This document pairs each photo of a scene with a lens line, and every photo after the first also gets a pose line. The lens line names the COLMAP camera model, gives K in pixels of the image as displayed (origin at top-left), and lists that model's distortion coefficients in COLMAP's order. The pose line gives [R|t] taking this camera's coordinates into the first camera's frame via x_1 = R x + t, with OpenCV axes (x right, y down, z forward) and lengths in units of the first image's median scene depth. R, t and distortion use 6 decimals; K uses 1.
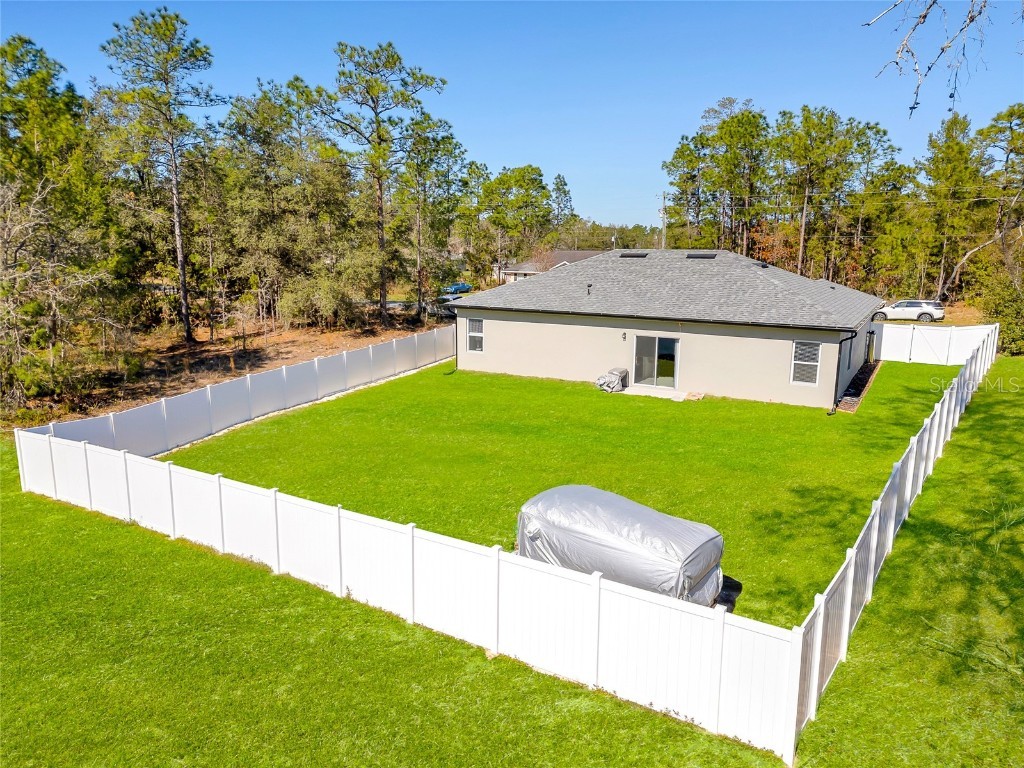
lens RADIAL K [[716.7, 0, 511.2], [0, 716.7, 380.5], [0, 0, 1]] dist [0.082880, -0.082401]
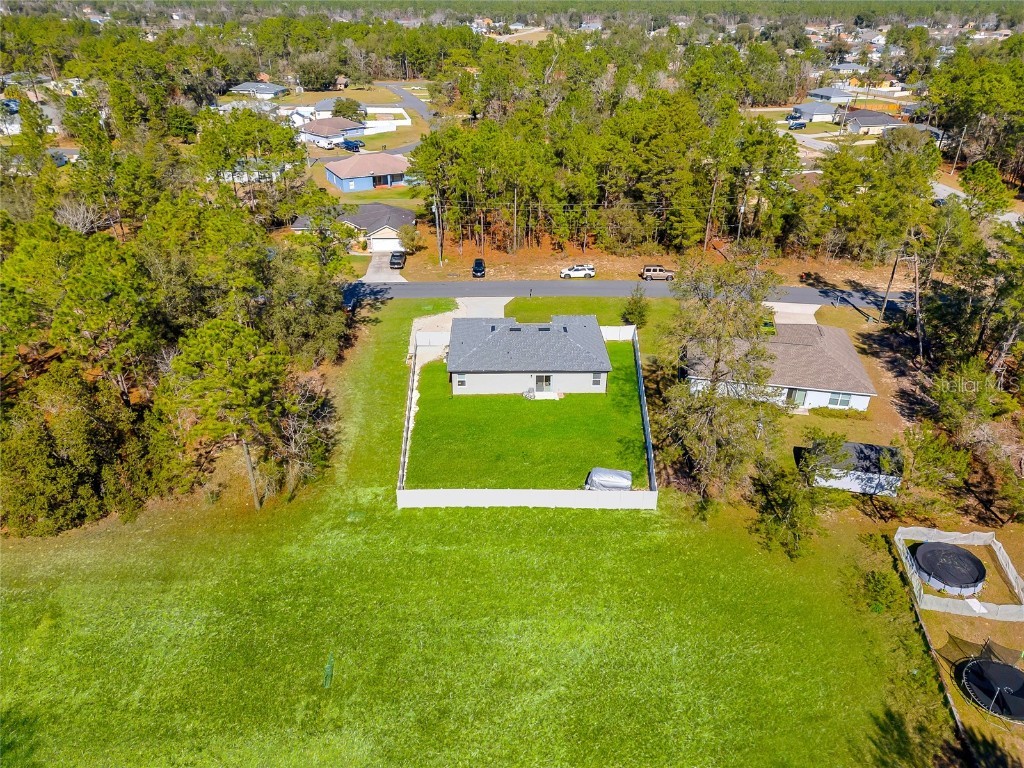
lens RADIAL K [[716.7, 0, 511.2], [0, 716.7, 380.5], [0, 0, 1]] dist [0.082880, -0.082401]
pose [[0.854855, -0.251747, 0.453702, -1.094375], [0.103034, 0.939359, 0.327091, -0.911736], [-0.508533, -0.232869, 0.828955, -1.115564]]
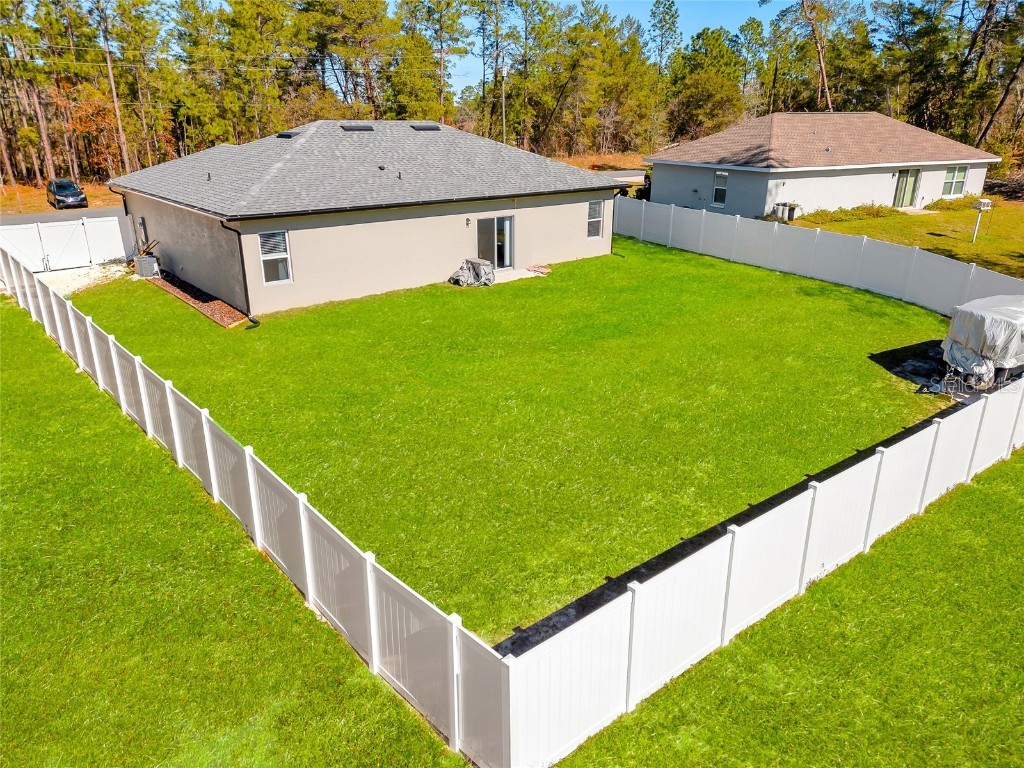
lens RADIAL K [[716.7, 0, 511.2], [0, 716.7, 380.5], [0, 0, 1]] dist [0.082880, -0.082401]
pose [[0.333152, -0.327743, 0.884078, -0.703402], [0.181976, 0.942364, 0.280775, -0.120568], [-0.925145, 0.067340, 0.373592, 0.639001]]
